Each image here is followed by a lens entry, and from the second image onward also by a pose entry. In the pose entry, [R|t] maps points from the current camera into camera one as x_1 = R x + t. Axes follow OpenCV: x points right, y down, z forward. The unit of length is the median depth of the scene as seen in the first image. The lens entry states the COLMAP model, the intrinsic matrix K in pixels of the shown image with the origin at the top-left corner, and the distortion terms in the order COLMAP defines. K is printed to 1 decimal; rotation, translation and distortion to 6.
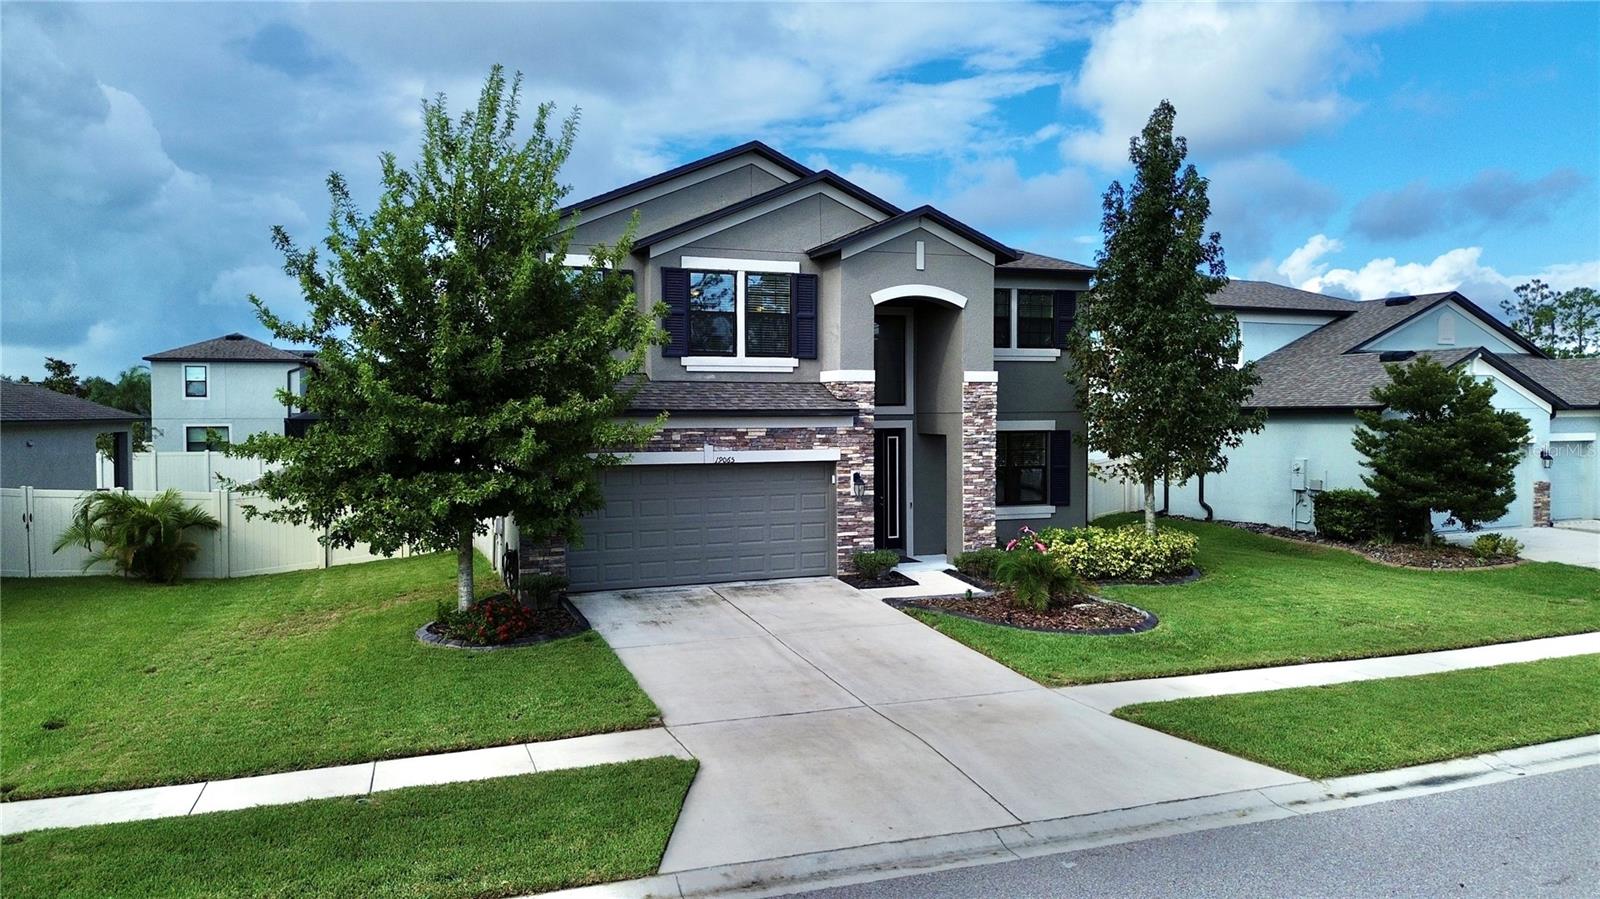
lens RADIAL K [[1131.1, 0, 798.0], [0, 1131.1, 446.2], [0, 0, 1]] dist [0.069691, -0.069874]
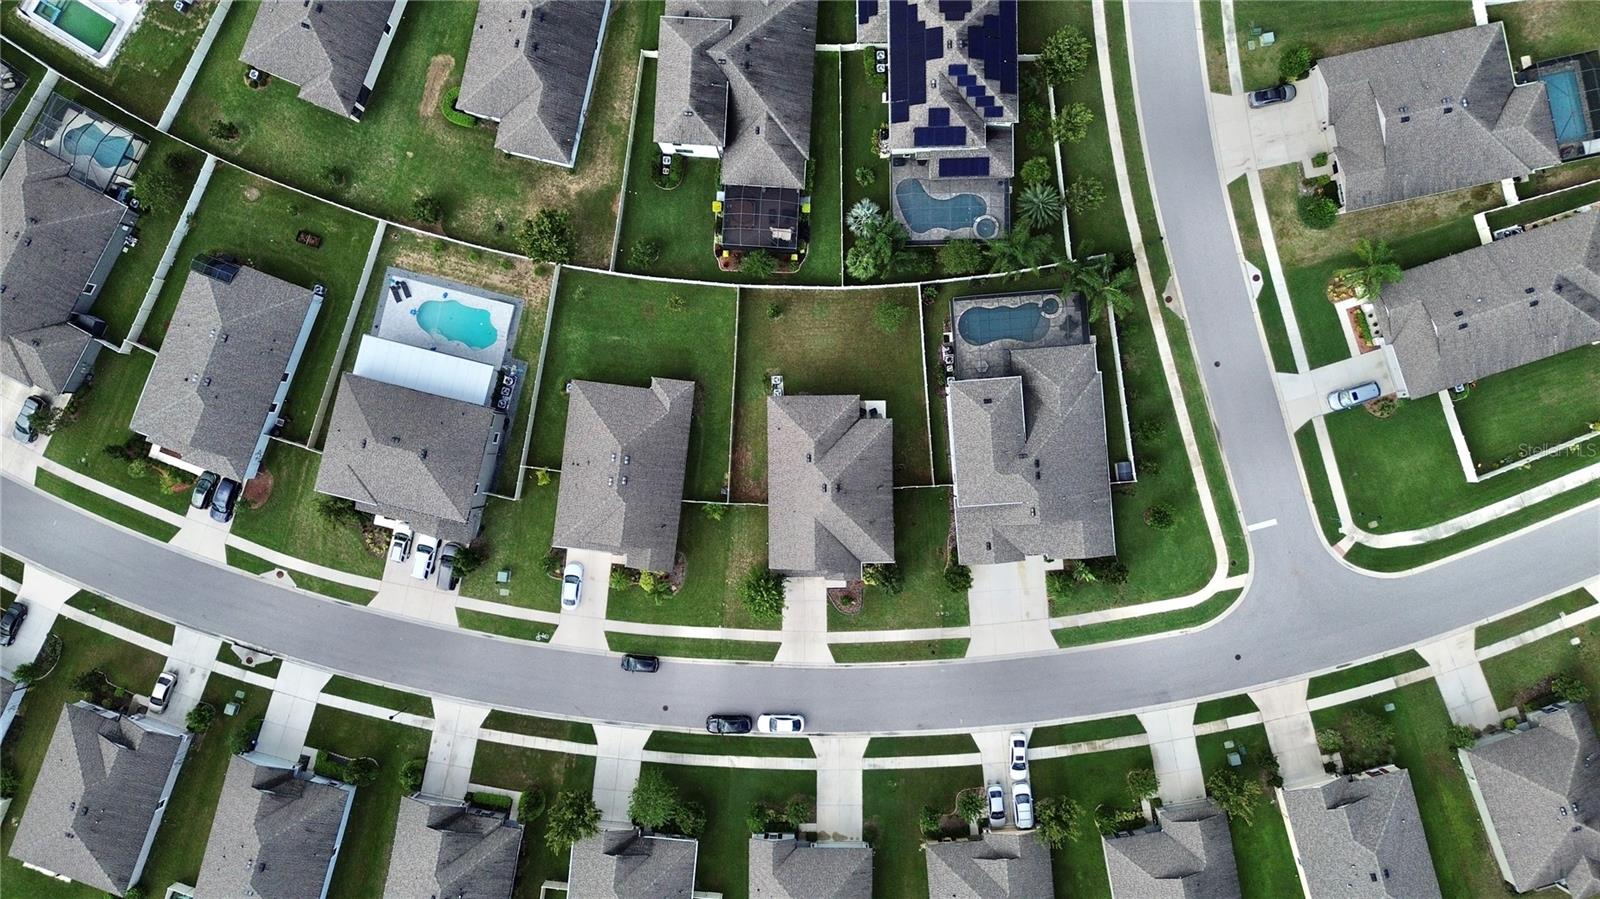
lens RADIAL K [[1131.1, 0, 798.0], [0, 1131.1, 446.2], [0, 0, 1]] dist [0.069691, -0.069874]
pose [[0.934604, 0.355365, -0.015177, -0.246916], [0.004270, 0.031457, 0.999496, -5.846841], [0.355664, -0.934198, 0.027882, 1.396106]]
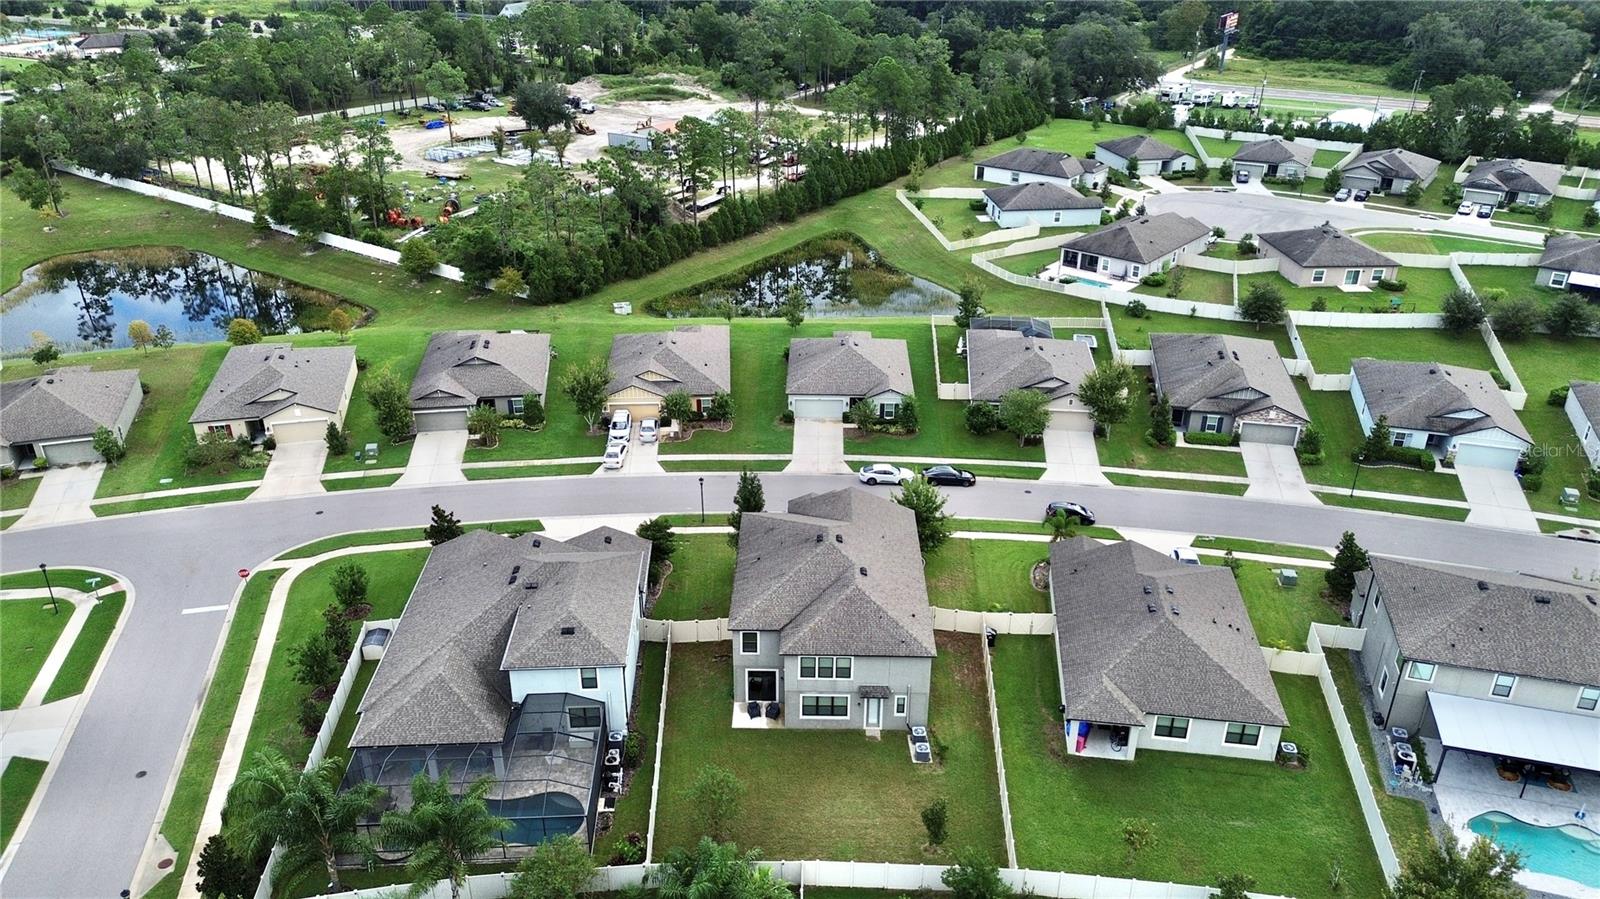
lens RADIAL K [[1131.1, 0, 798.0], [0, 1131.1, 446.2], [0, 0, 1]] dist [0.069691, -0.069874]
pose [[-0.924737, -0.167509, 0.341763, -1.222332], [0.010911, 0.885907, 0.463734, -2.311107], [-0.380450, 0.432561, -0.817404, 4.339708]]
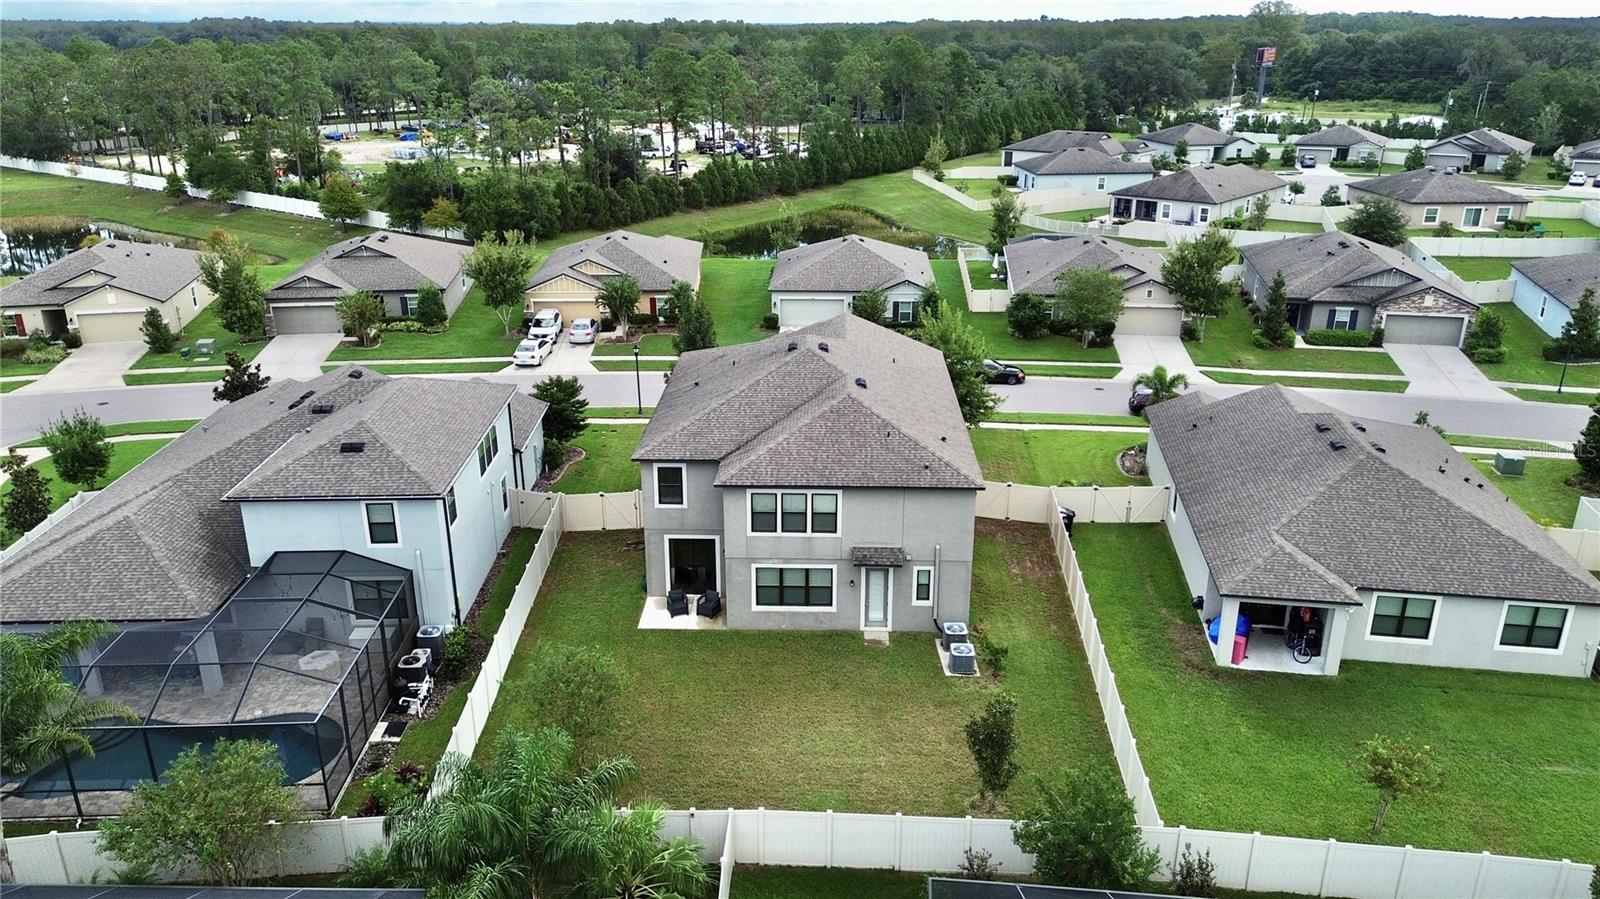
lens RADIAL K [[1131.1, 0, 798.0], [0, 1131.1, 446.2], [0, 0, 1]] dist [0.069691, -0.069874]
pose [[-0.918436, -0.131891, 0.372934, -0.978635], [0.015737, 0.929850, 0.367602, -0.992571], [-0.395256, 0.343488, -0.851932, 3.465487]]
